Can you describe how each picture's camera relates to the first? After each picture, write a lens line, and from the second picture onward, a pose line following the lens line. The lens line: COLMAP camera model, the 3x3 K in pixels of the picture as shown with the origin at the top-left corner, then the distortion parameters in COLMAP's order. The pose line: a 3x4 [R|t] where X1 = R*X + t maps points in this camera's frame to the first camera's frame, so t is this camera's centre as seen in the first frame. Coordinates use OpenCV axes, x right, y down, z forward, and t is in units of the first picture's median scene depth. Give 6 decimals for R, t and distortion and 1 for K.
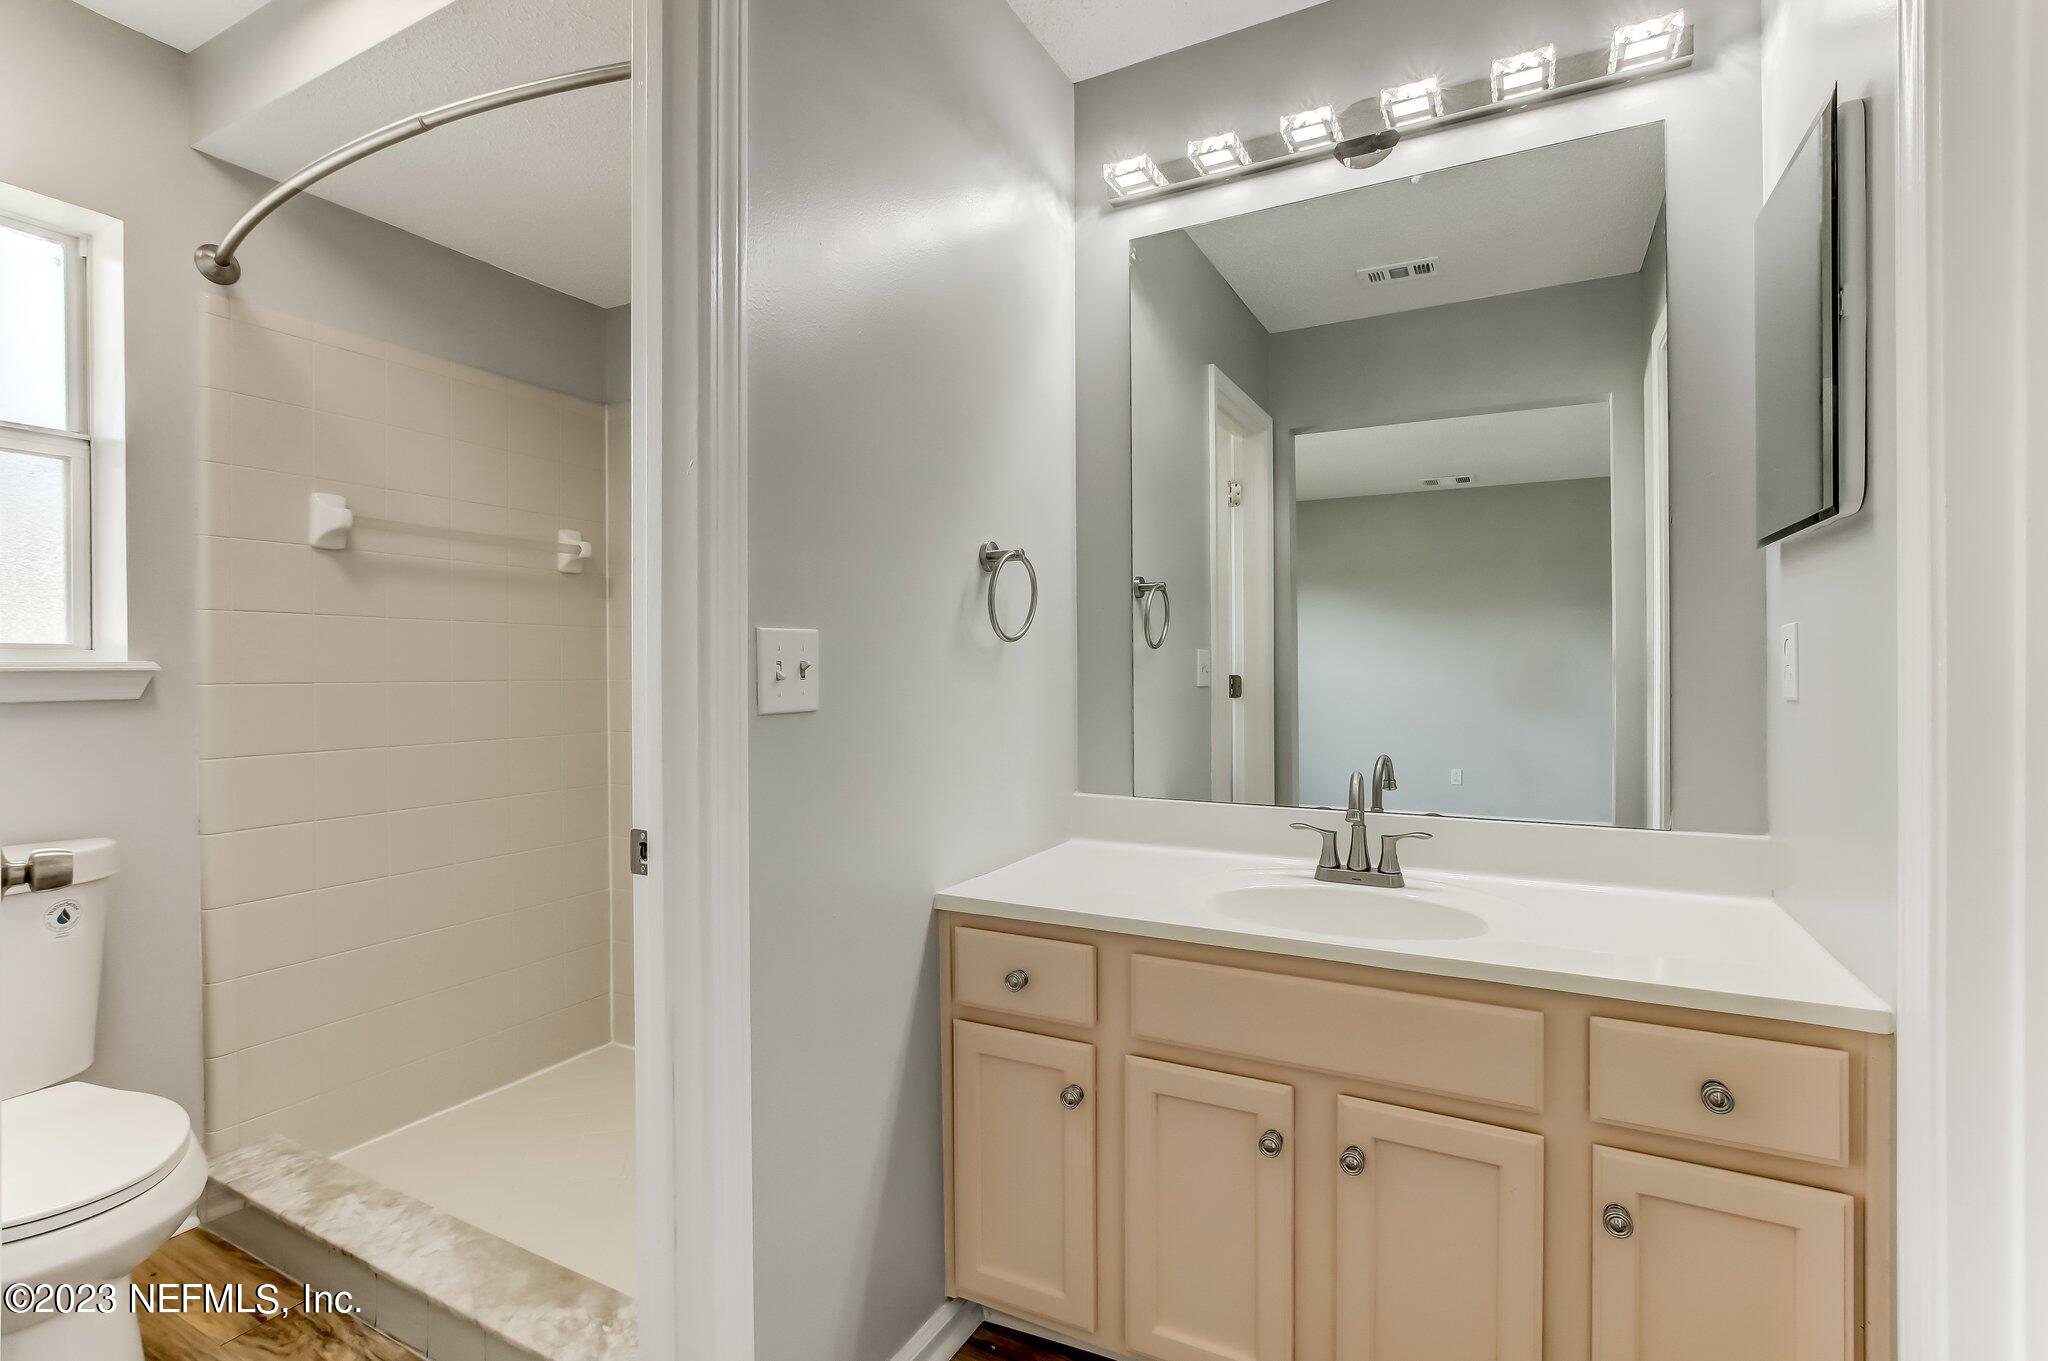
lens RADIAL K [[949.5, 0, 1030.3], [0, 949.5, 670.7], [0, 0, 1]] dist [-0.012314, -0.000024]
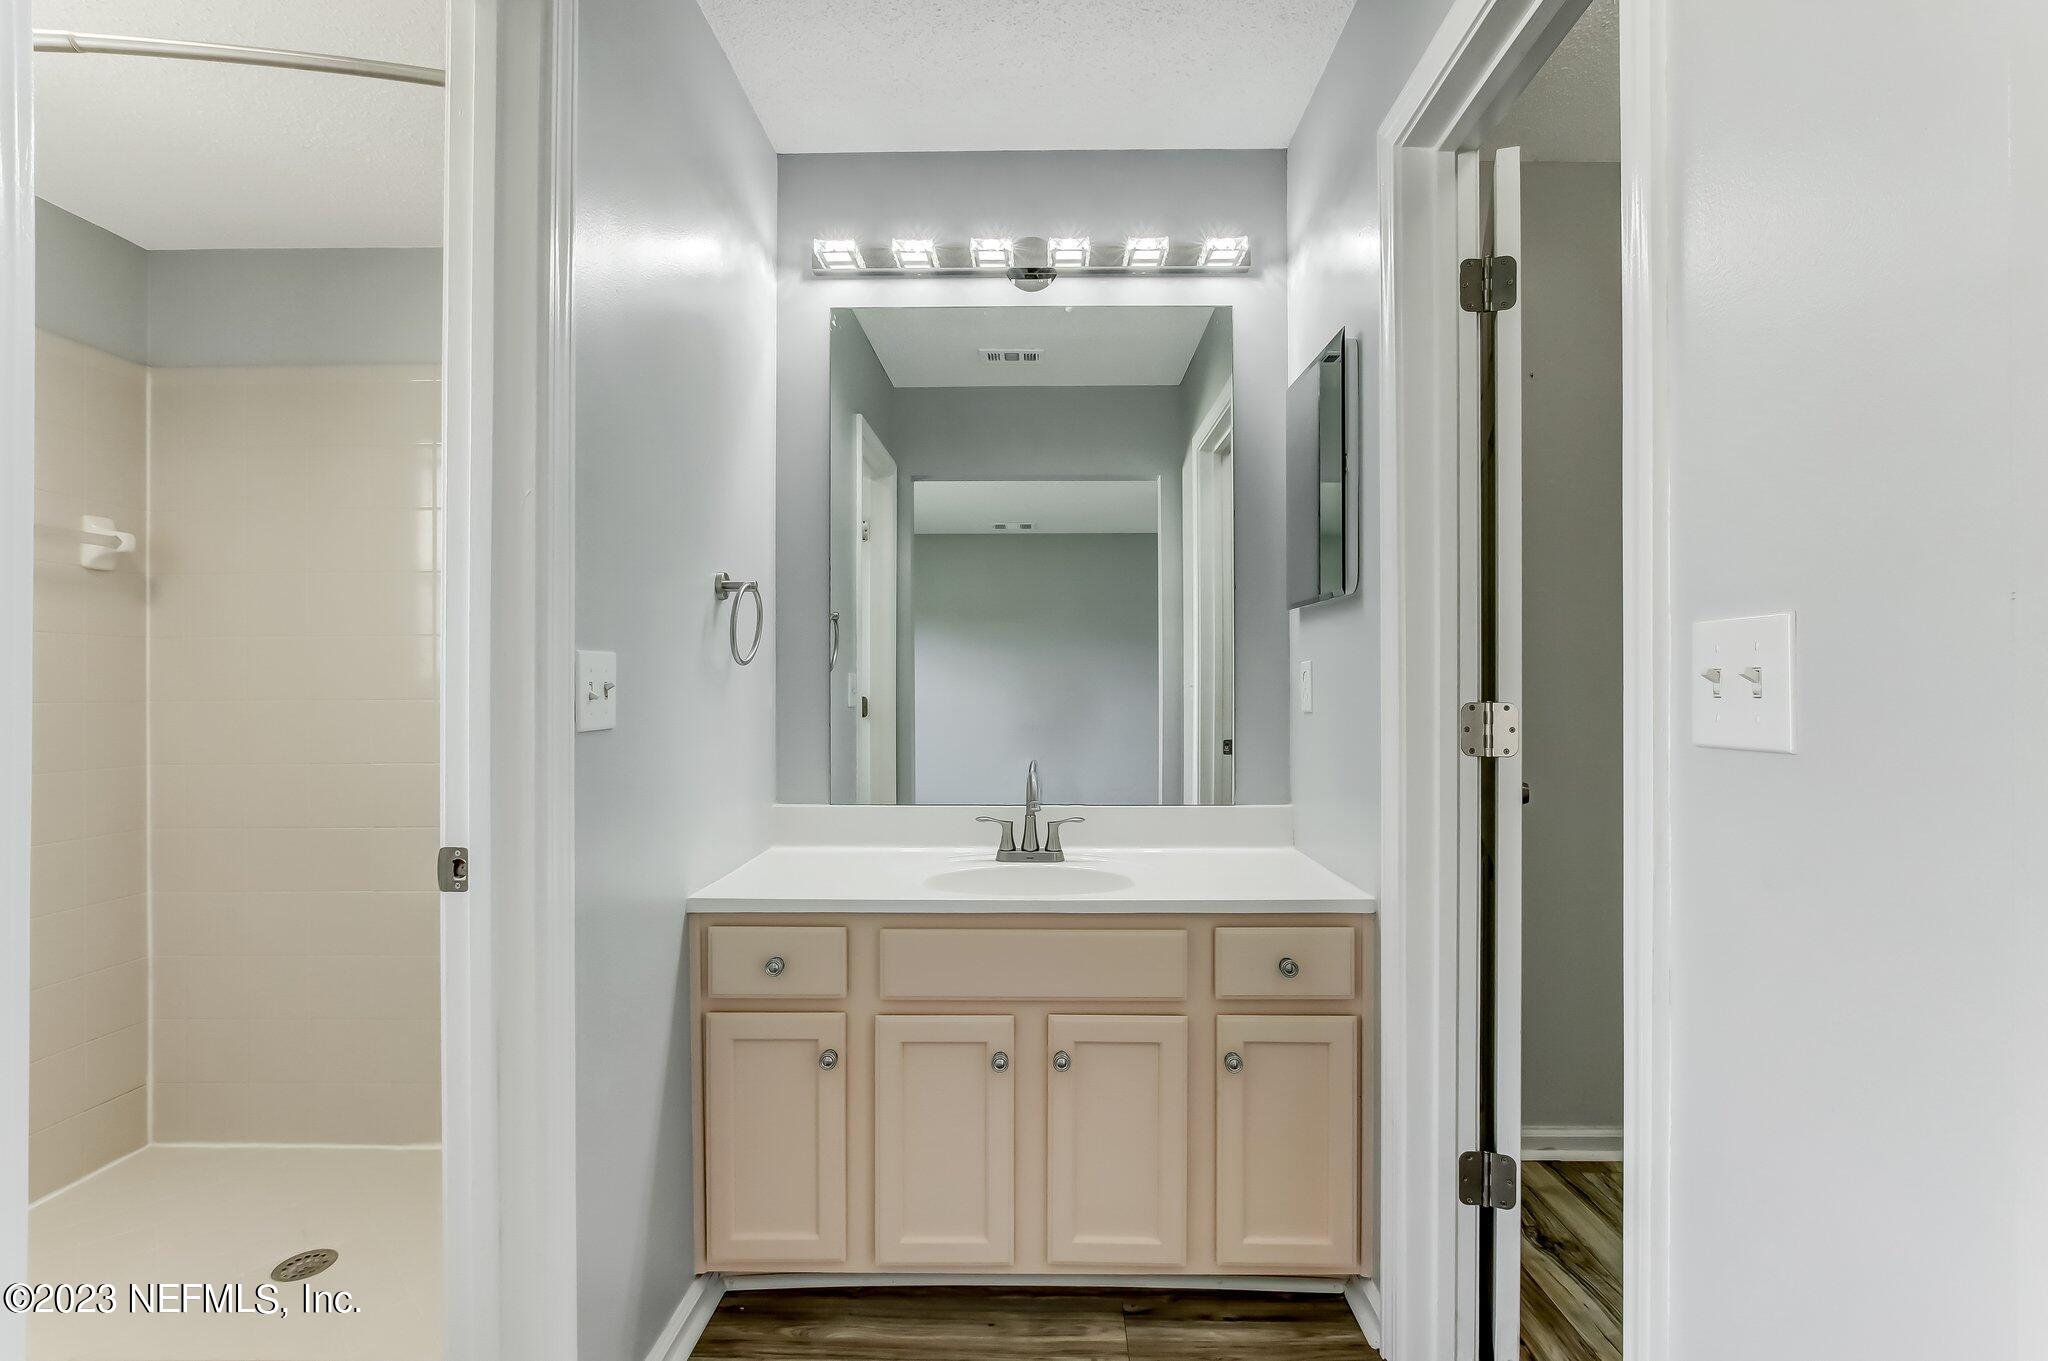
lens RADIAL K [[951.1, 0, 1037.8], [0, 951.1, 684.2], [0, 0, 1]] dist [-0.014194, 0.000604]
pose [[0.889541, 0.006401, 0.456811, -0.237249], [-0.002405, 0.999954, -0.009329, 0.000968], [-0.456850, 0.007200, 0.889515, -0.138031]]
